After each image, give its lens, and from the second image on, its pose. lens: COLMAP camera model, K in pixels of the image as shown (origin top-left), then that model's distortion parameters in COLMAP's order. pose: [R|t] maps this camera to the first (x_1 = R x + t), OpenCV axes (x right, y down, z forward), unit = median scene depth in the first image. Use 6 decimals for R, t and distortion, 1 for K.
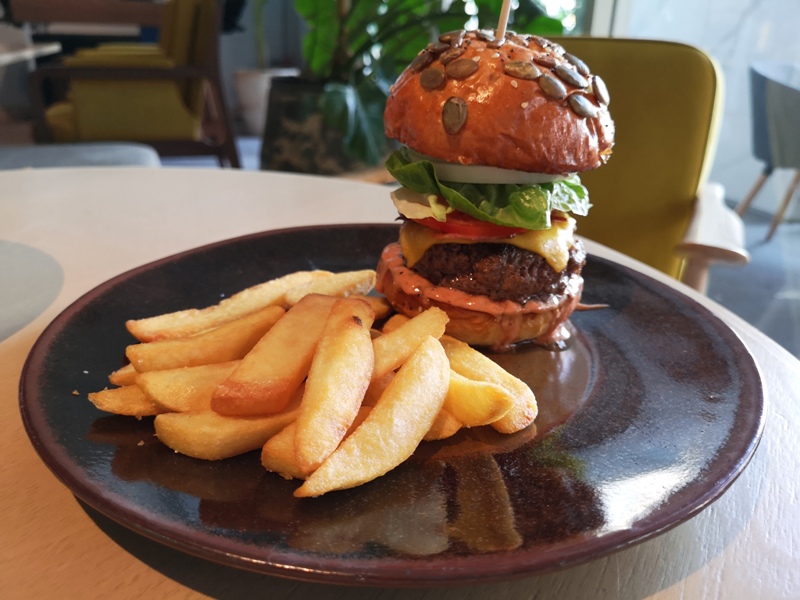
lens RADIAL K [[631.6, 0, 383.6], [0, 631.6, 290.9], [0, 0, 1]] dist [0.001864, -0.005339]
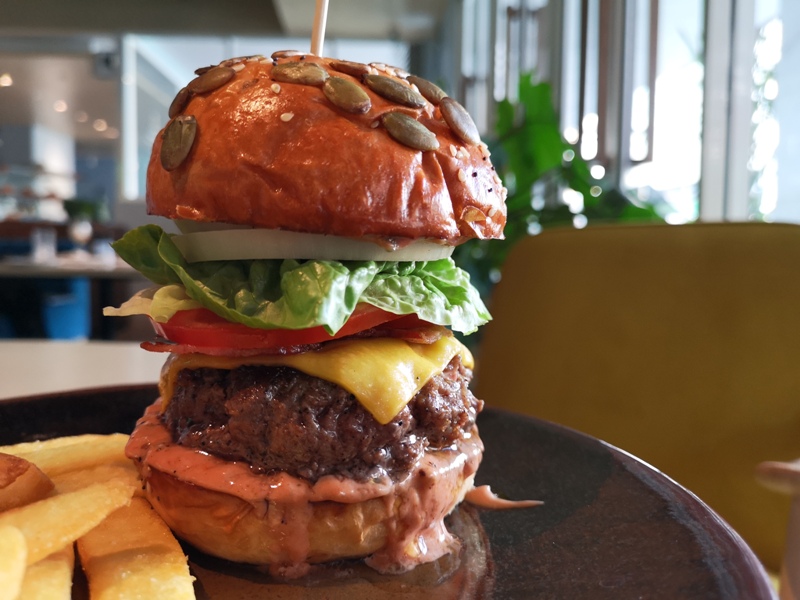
lens RADIAL K [[631.6, 0, 408.3], [0, 631.6, 305.6], [0, 0, 1]] dist [0.001864, -0.005339]
pose [[0.991726, 0.001554, -0.128362, 0.370065], [-0.040079, 0.953693, -0.298100, 0.034242], [0.121955, 0.300778, 0.945865, 0.471641]]
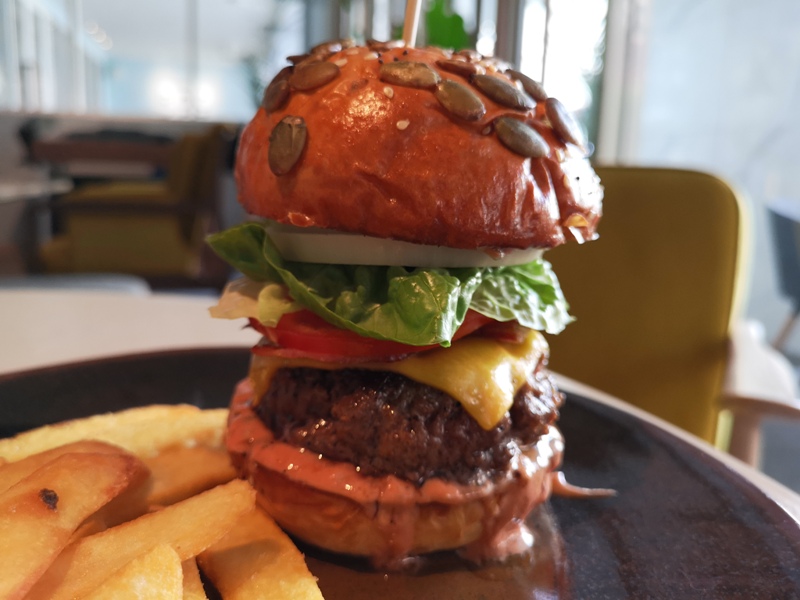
lens RADIAL K [[631.6, 0, 399.9], [0, 631.6, 298.3], [0, 0, 1]] dist [0.001864, -0.005339]
pose [[0.990681, 0.033226, -0.132086, 0.272904], [-0.060360, 0.976457, -0.207093, -0.022897], [0.122095, 0.213136, 0.969364, 0.440002]]
